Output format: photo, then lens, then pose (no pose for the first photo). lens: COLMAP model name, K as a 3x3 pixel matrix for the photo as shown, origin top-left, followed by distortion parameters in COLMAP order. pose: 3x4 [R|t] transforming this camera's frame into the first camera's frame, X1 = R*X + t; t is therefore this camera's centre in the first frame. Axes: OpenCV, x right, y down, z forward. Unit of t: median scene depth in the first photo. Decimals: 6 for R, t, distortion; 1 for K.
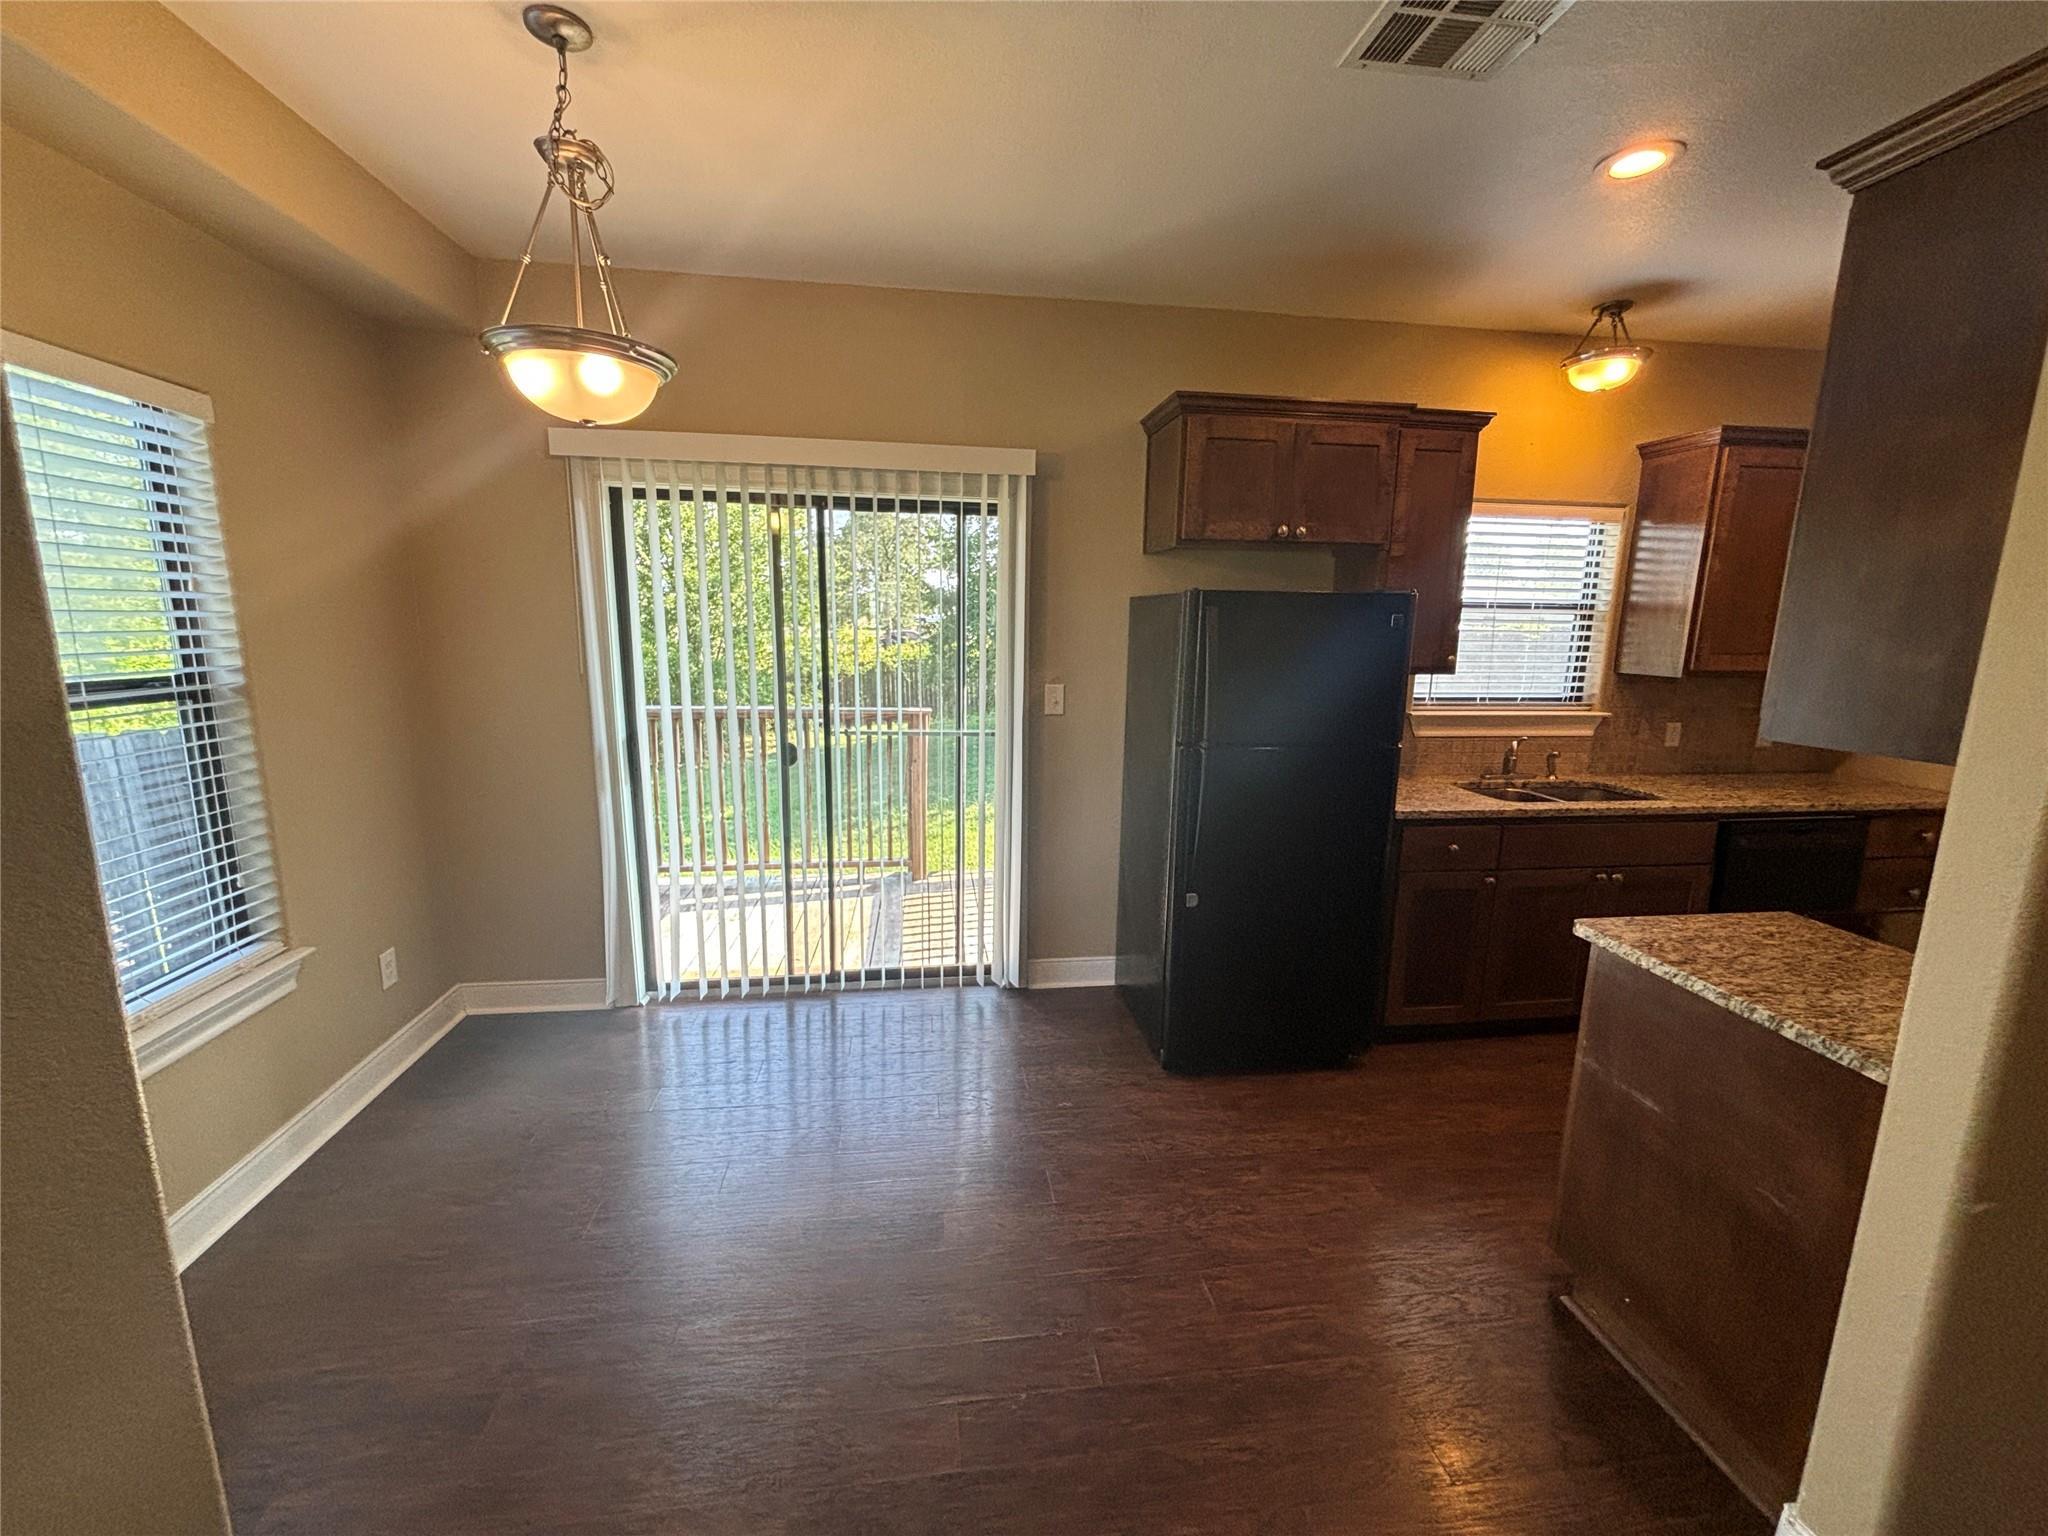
lens RADIAL K [[828.0, 0, 1014.0], [0, 828.0, 771.5], [0, 0, 1]] dist [0.002112, -0.000015]
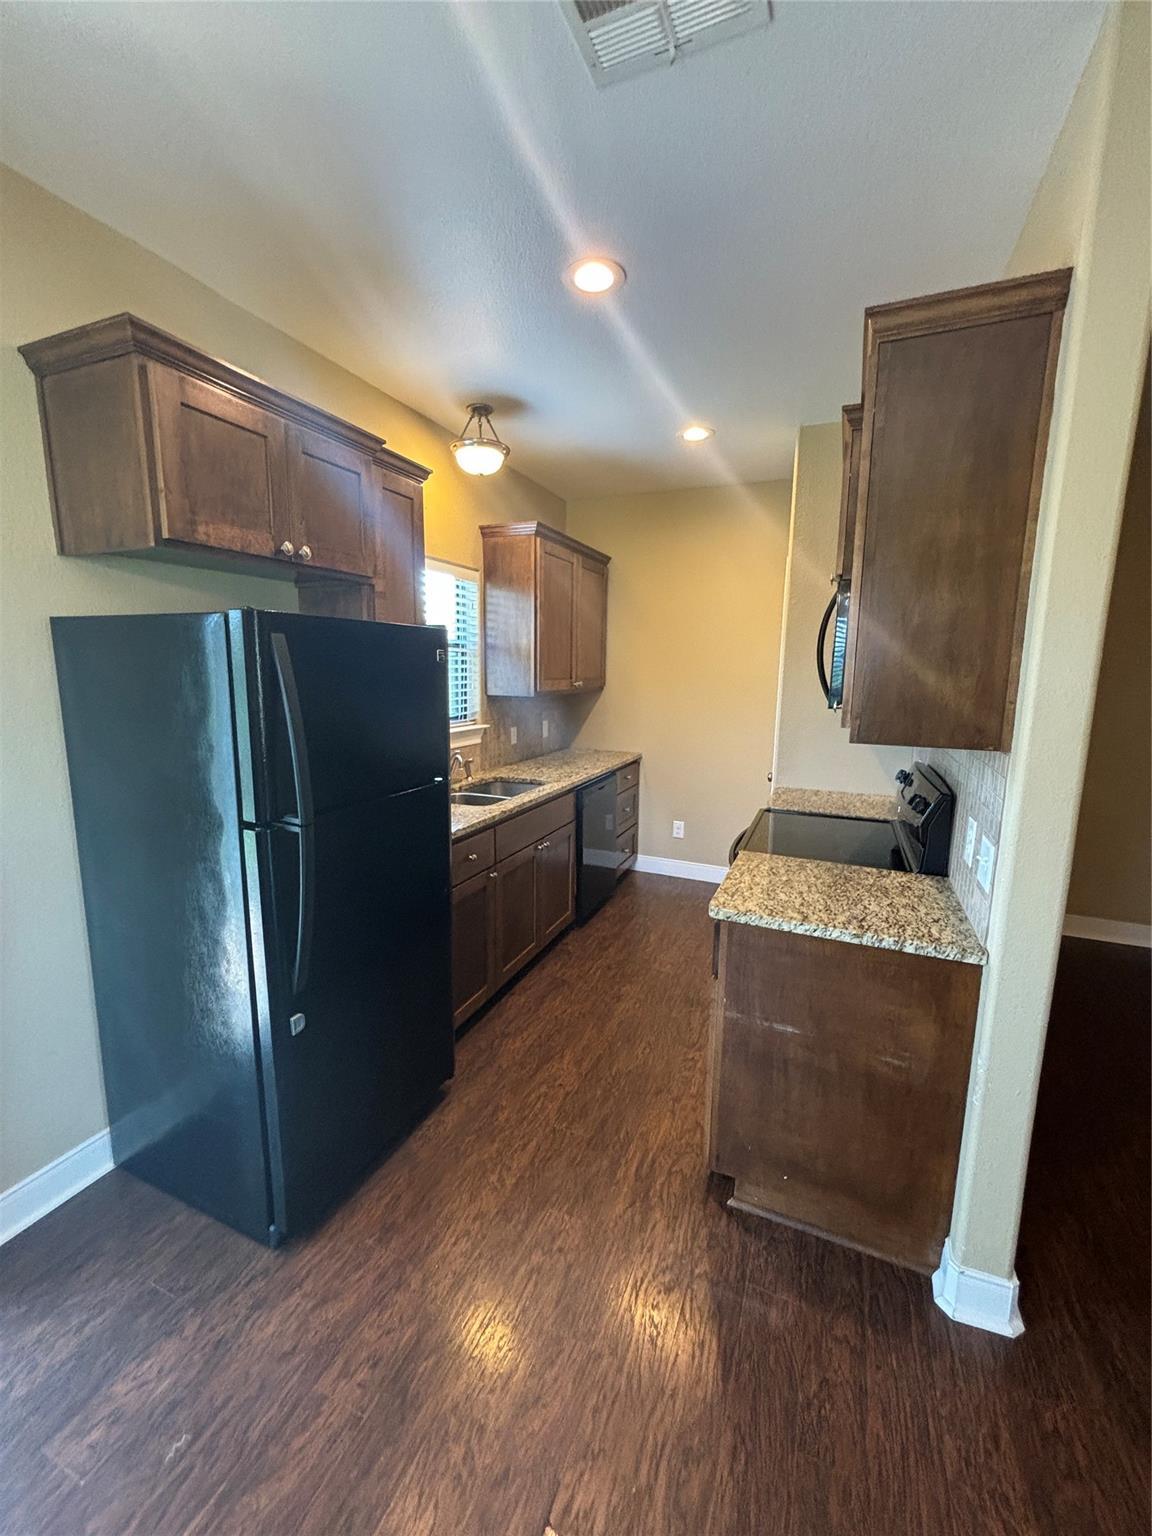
lens RADIAL K [[621.0, 0, 568.6], [0, 621.0, 769.0], [0, 0, 1]] dist [0.002112, -0.000015]
pose [[0.506107, -0.150107, 0.849308, -0.098266], [0.151054, 0.984944, 0.084066, -0.076002], [-0.849140, 0.085745, 0.521162, 0.429630]]
